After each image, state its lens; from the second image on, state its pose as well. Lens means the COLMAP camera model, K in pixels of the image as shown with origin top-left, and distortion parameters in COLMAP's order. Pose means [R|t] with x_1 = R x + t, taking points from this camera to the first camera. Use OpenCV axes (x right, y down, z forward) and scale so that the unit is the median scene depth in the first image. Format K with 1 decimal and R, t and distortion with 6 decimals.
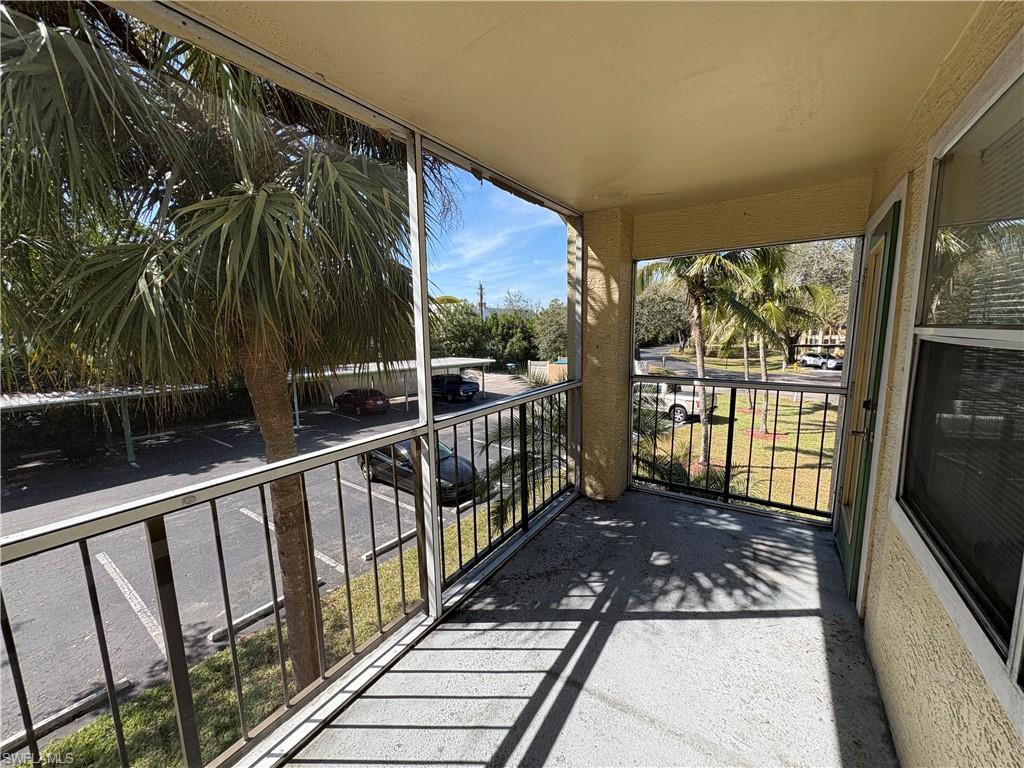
lens RADIAL K [[406.4, 0, 505.6], [0, 406.4, 387.8], [0, 0, 1]] dist [-0.002558, 0.000033]
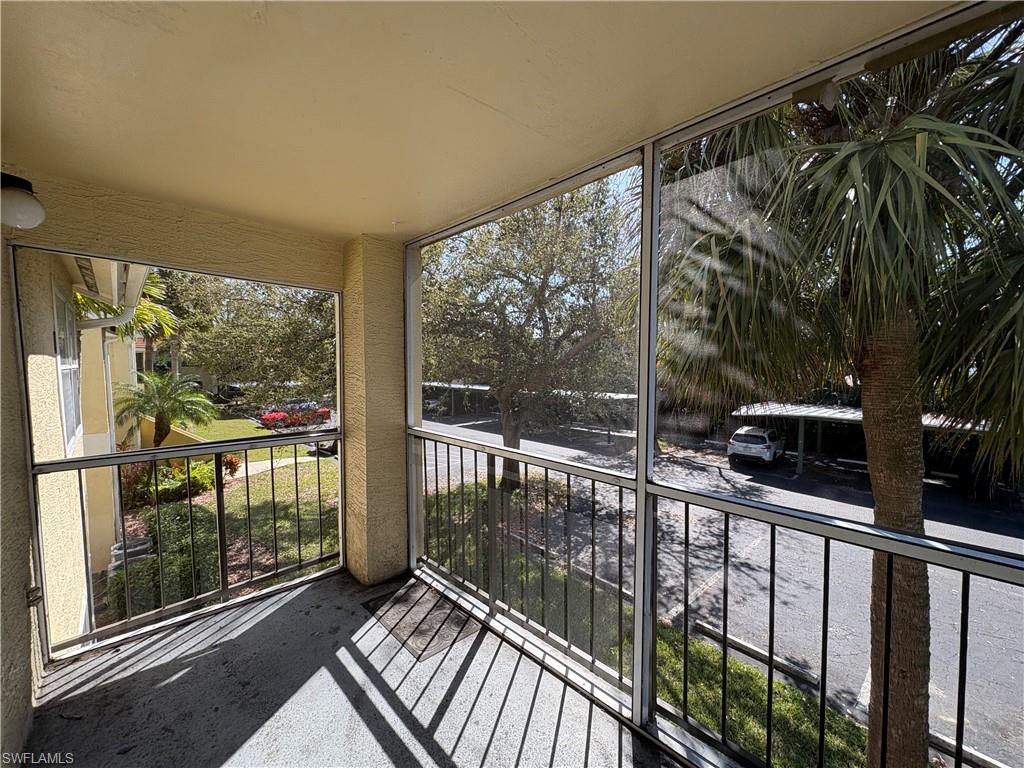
lens RADIAL K [[406.4, 0, 505.9], [0, 406.4, 382.8], [0, 0, 1]] dist [-0.002558, 0.000033]
pose [[-0.215536, 0.073342, -0.973738, 0.715353], [-0.129635, 0.986200, 0.102975, -0.169836], [0.967853, 0.148425, -0.203054, 0.938462]]
